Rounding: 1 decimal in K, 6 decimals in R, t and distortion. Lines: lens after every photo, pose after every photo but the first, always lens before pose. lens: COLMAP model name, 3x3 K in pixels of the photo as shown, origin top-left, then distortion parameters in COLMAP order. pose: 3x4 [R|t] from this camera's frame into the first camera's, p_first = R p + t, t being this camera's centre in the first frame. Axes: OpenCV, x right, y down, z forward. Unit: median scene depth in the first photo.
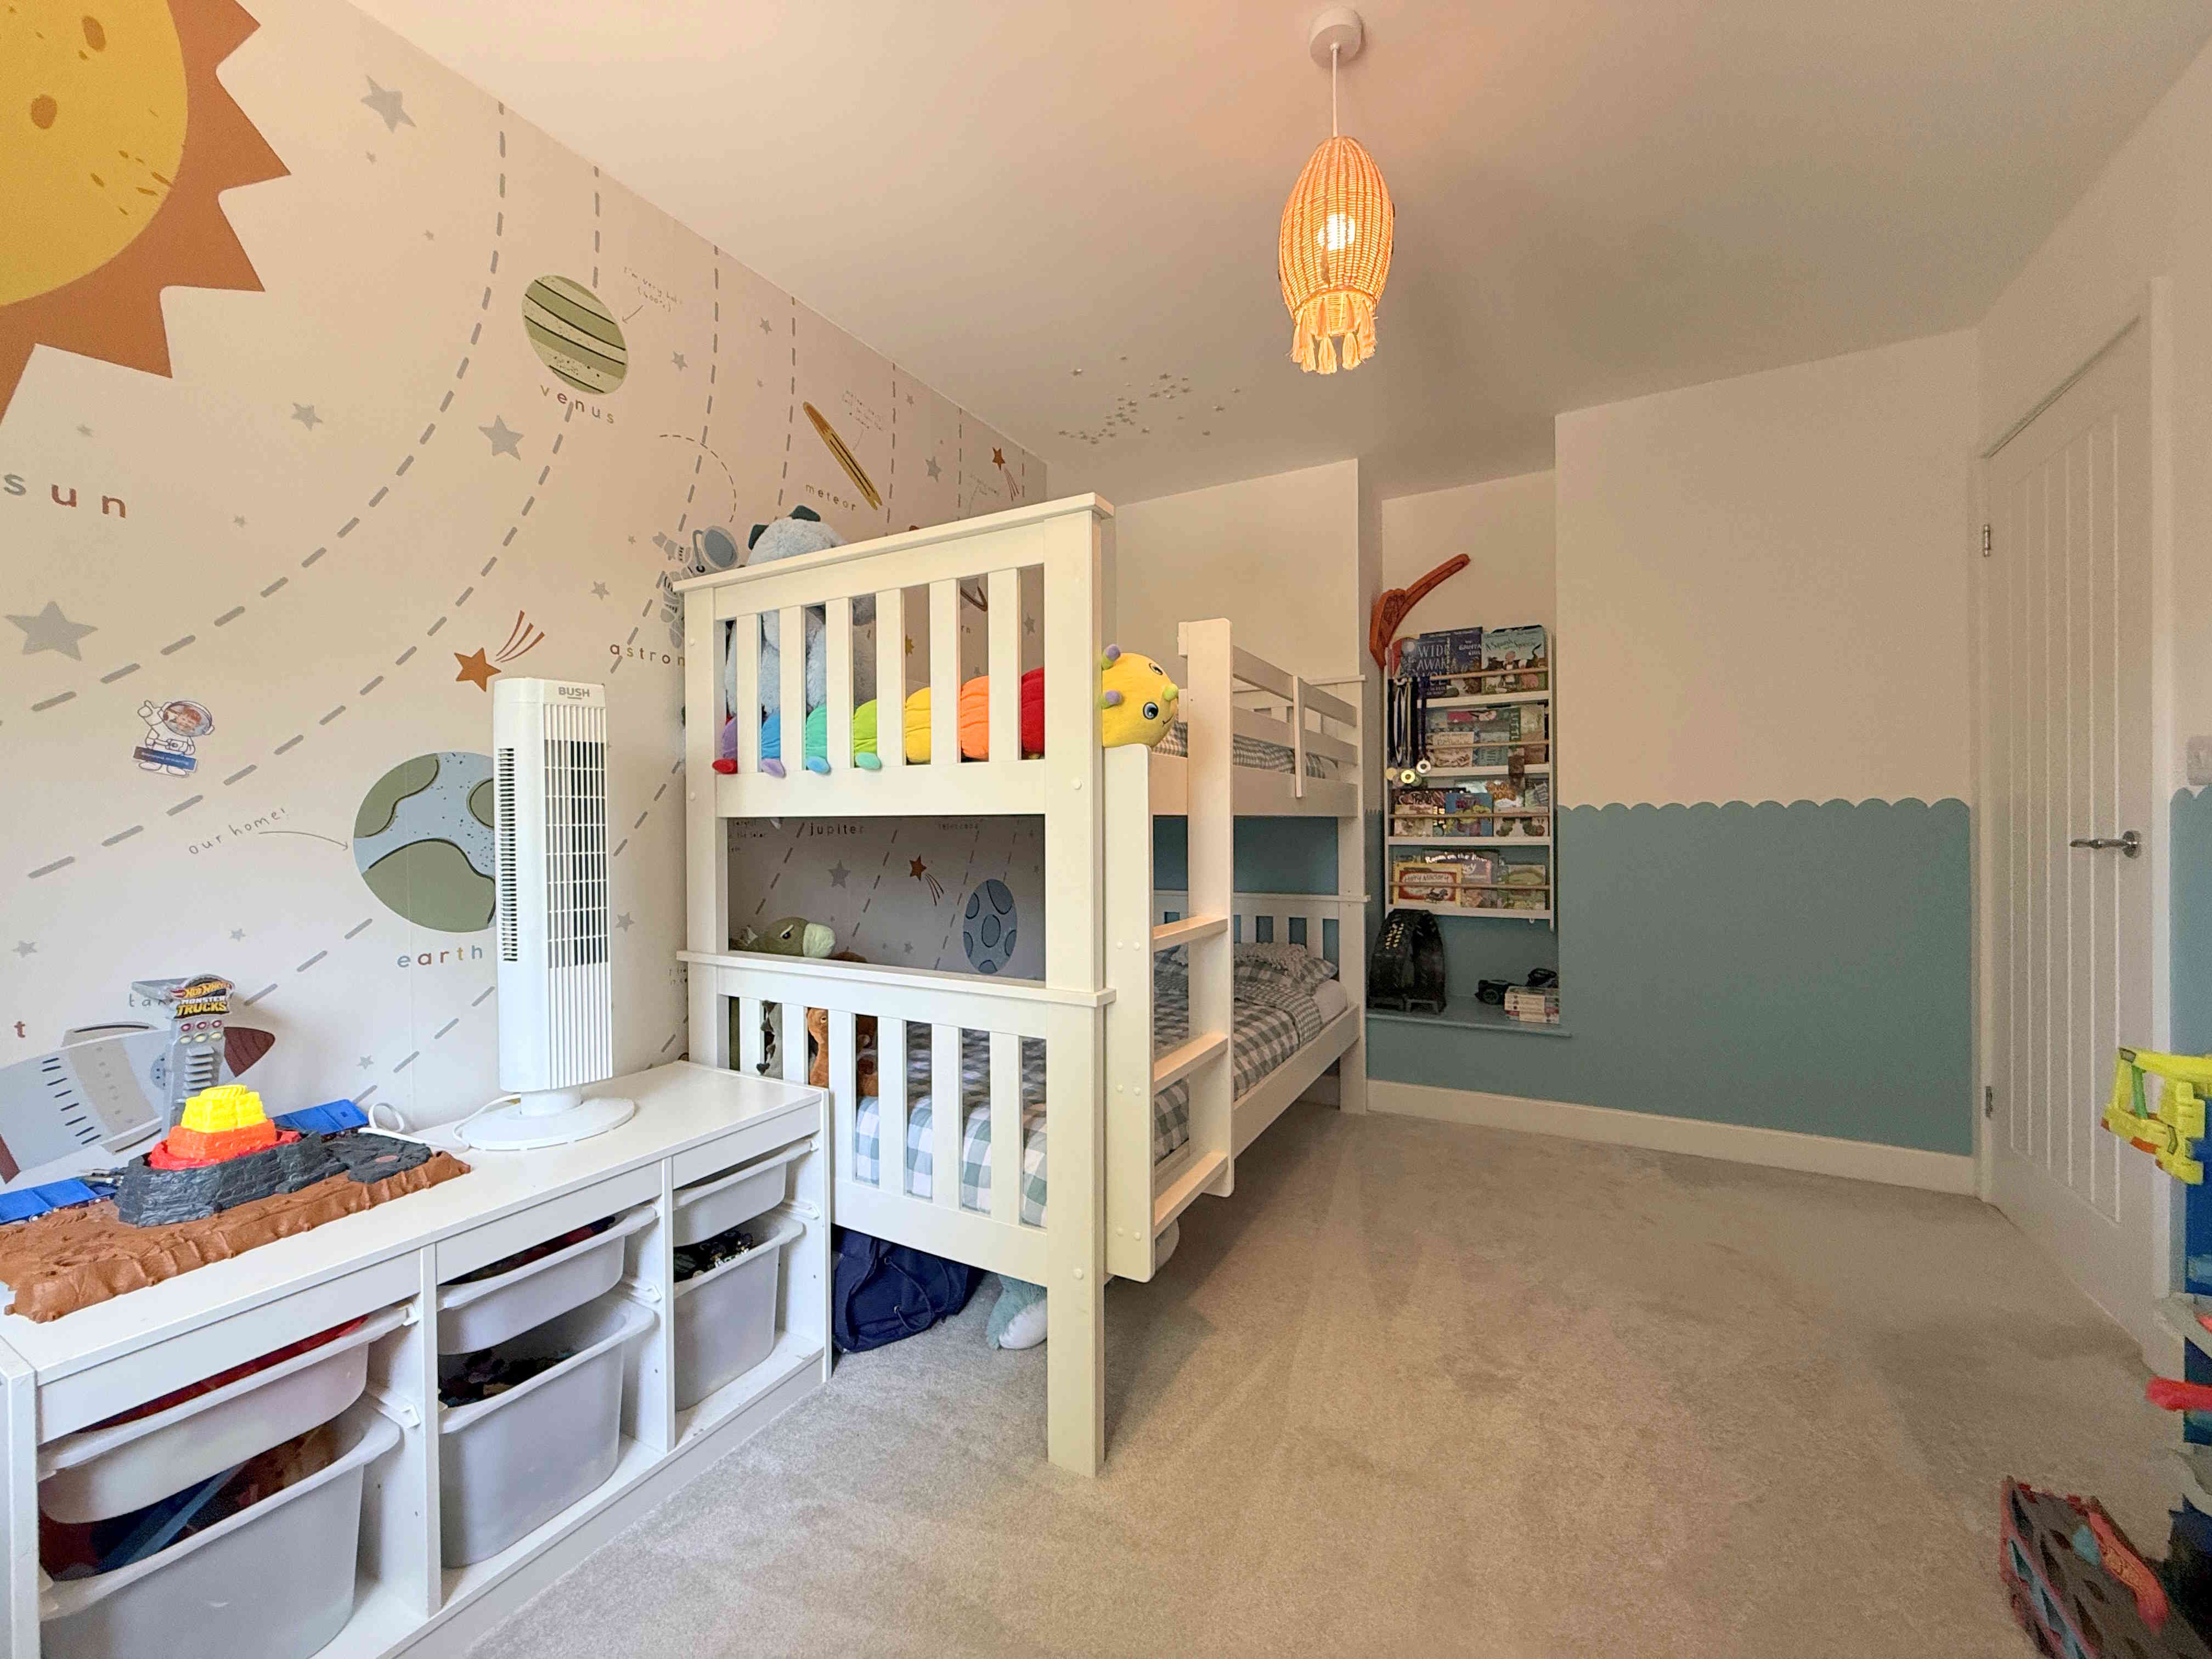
lens RADIAL K [[882.4, 0, 1102.4], [0, 882.4, 826.9], [0, 0, 1]] dist [0.001500, -0.000193]
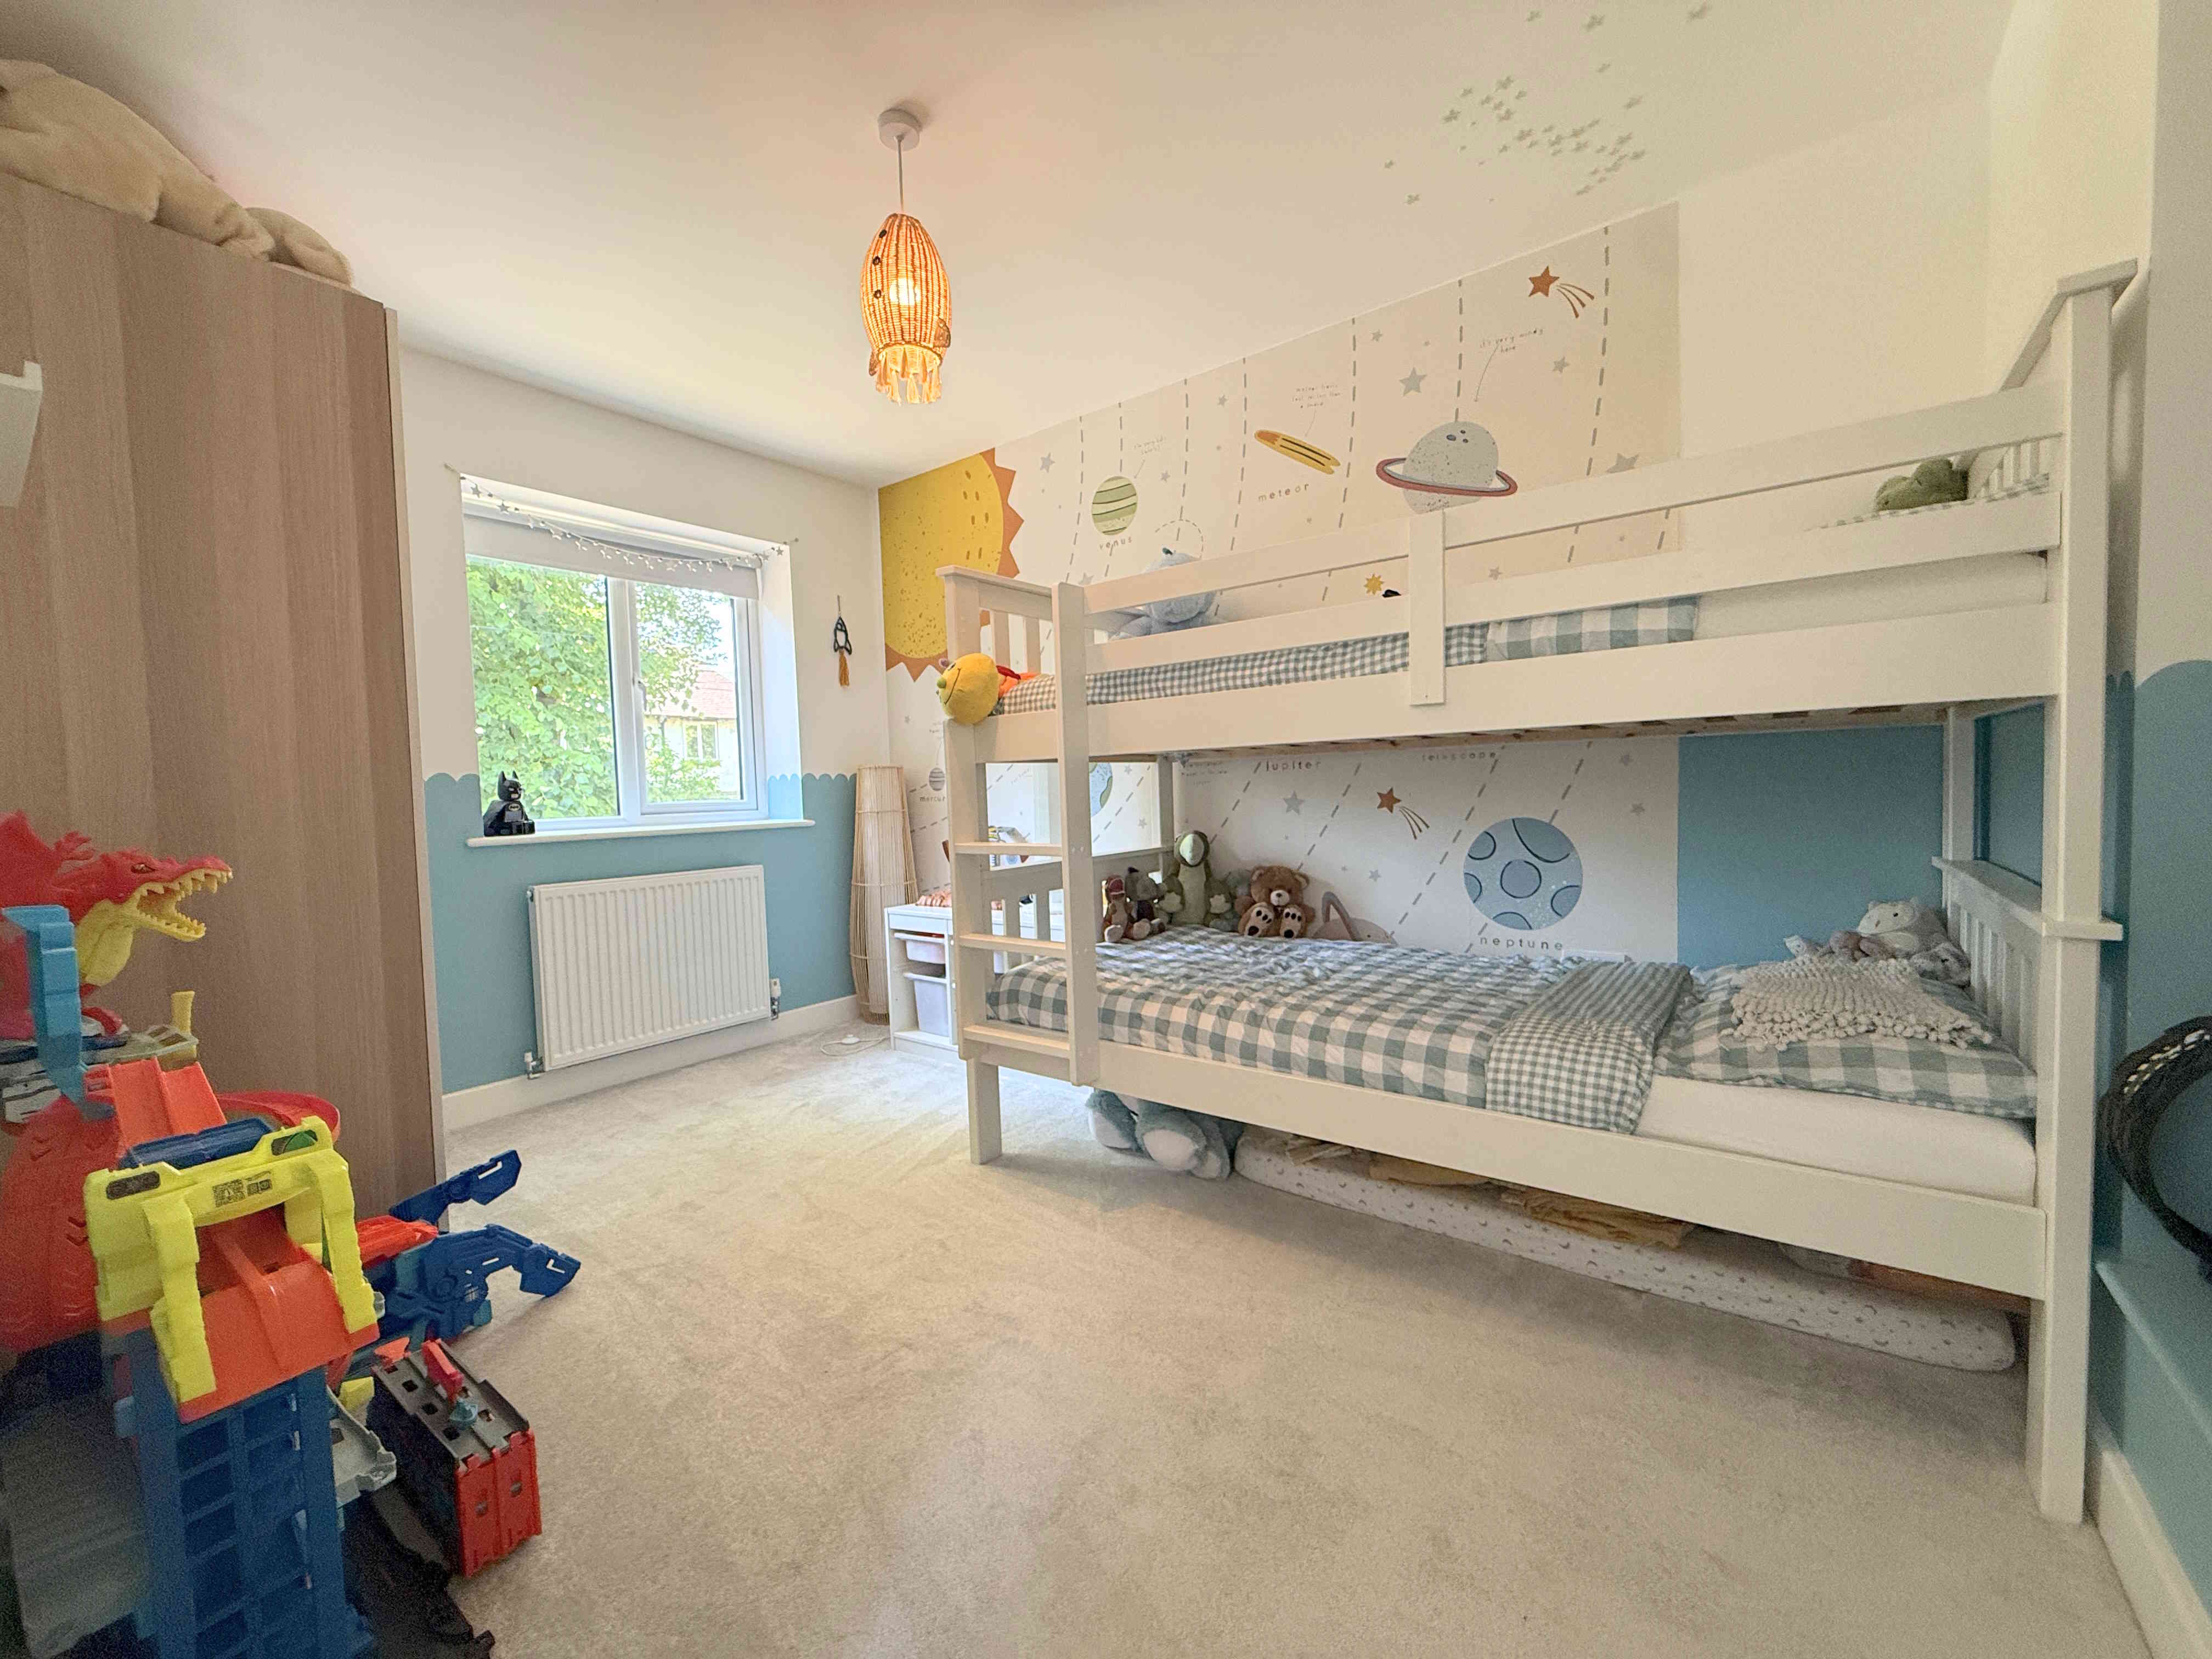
lens RADIAL K [[882.4, 0, 1106.5], [0, 882.4, 832.1], [0, 0, 1]] dist [0.001500, -0.000193]
pose [[-0.145364, 0.055486, -0.987821, 0.925111], [0.029536, 0.998225, 0.051724, 0.022655], [0.988937, -0.021657, -0.146745, 0.898954]]
